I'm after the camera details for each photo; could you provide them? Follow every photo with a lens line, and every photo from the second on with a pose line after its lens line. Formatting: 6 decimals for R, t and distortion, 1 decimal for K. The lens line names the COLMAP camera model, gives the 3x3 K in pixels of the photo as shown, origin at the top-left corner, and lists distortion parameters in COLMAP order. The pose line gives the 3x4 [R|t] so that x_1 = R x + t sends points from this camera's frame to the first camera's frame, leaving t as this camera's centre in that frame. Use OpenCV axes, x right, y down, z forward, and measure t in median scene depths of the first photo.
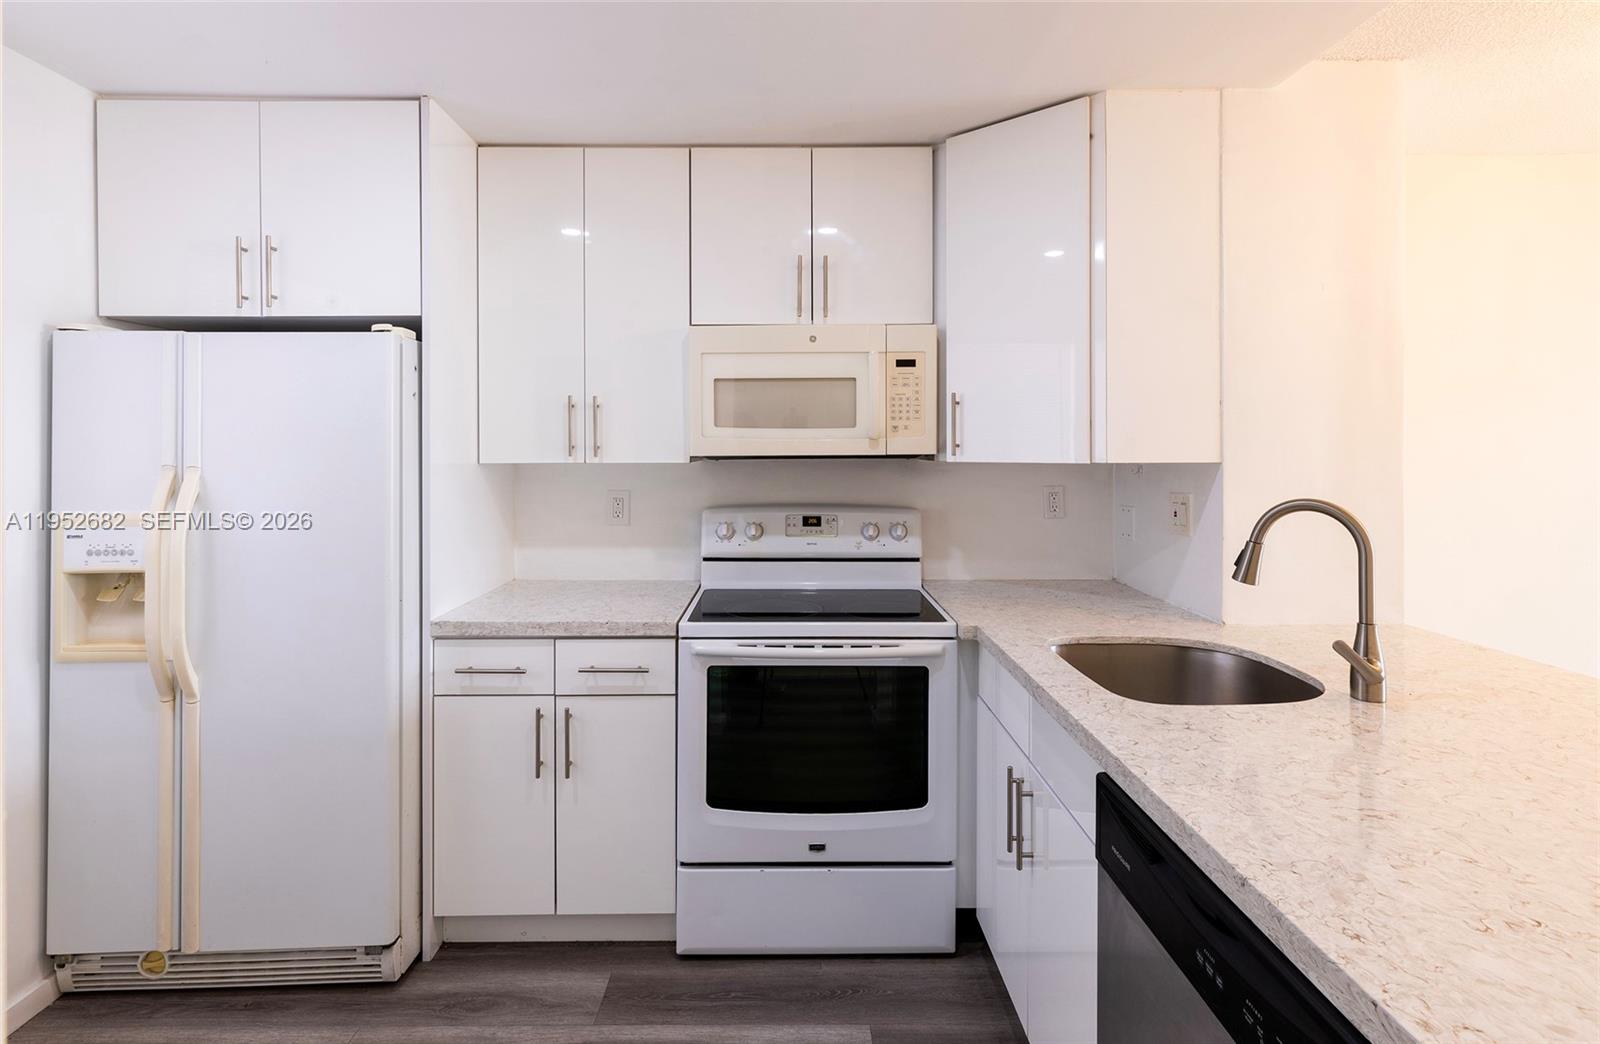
lens RADIAL K [[739.9, 0, 803.6], [0, 739.9, 442.9], [0, 0, 1]] dist [0.002744, 0.000582]
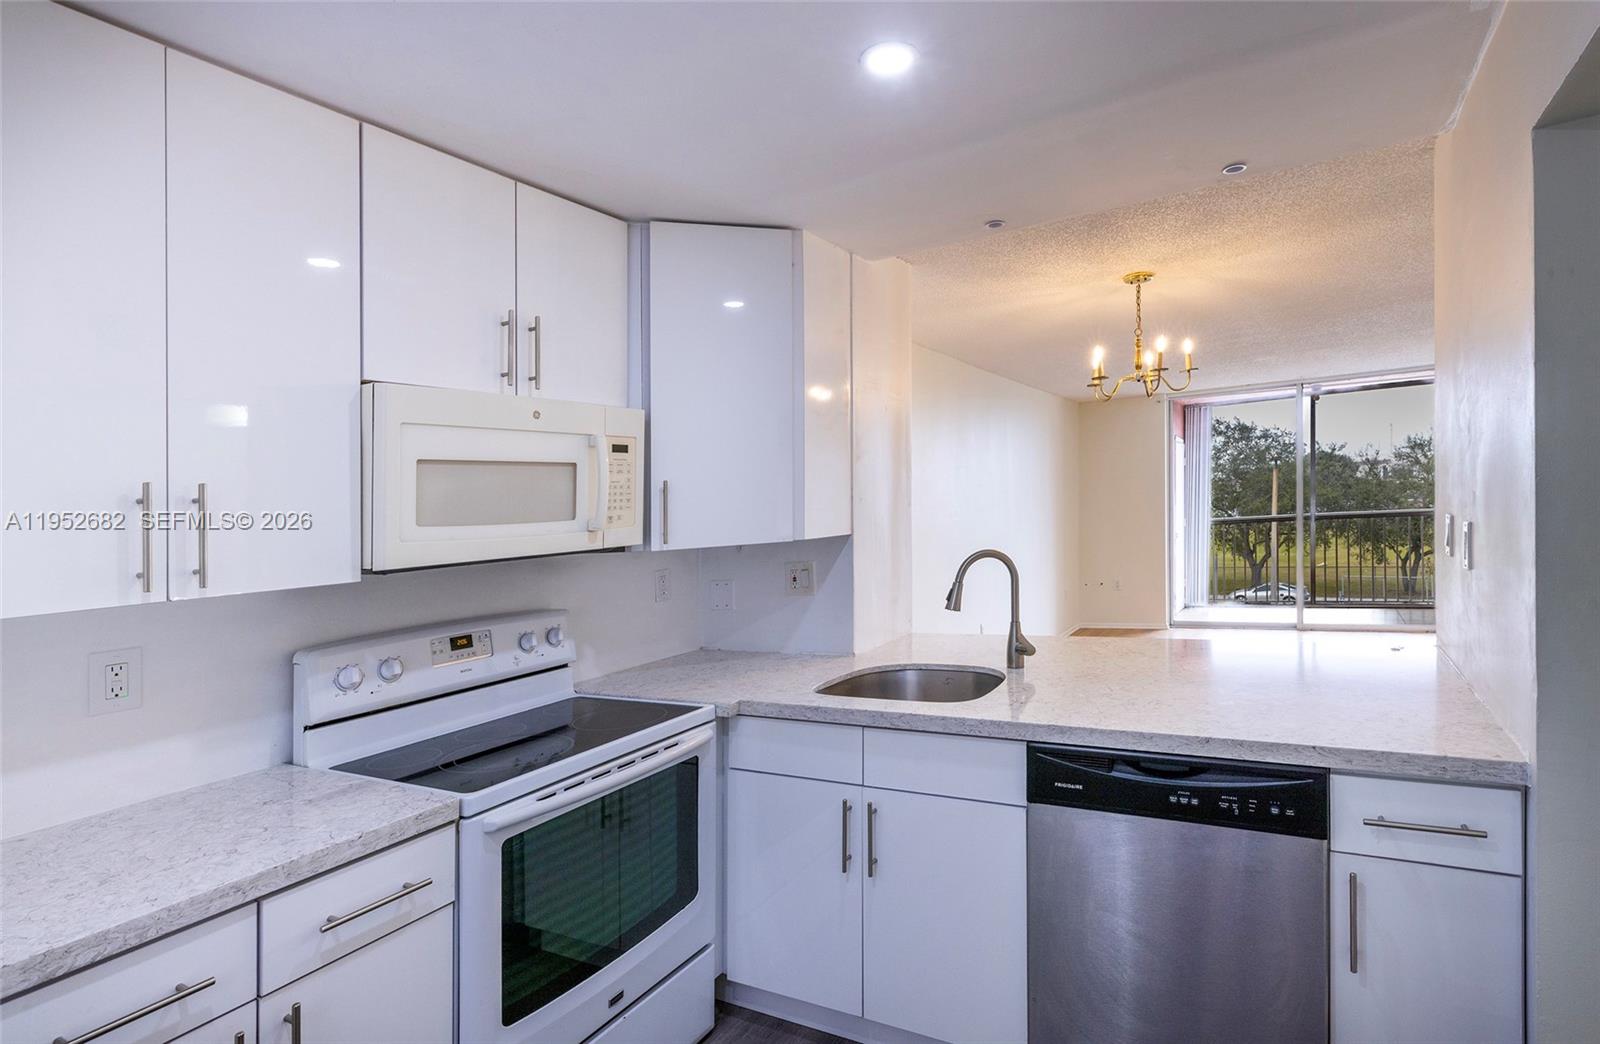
lens RADIAL K [[755.6, 0, 837.6], [0, 755.6, 530.7], [0, 0, 1]] dist [0.001632, 0.000495]
pose [[0.531071, -0.050165, 0.845841, -0.527590], [0.054241, 0.998211, 0.025146, -0.013580], [-0.845589, 0.032525, 0.532842, 0.264081]]
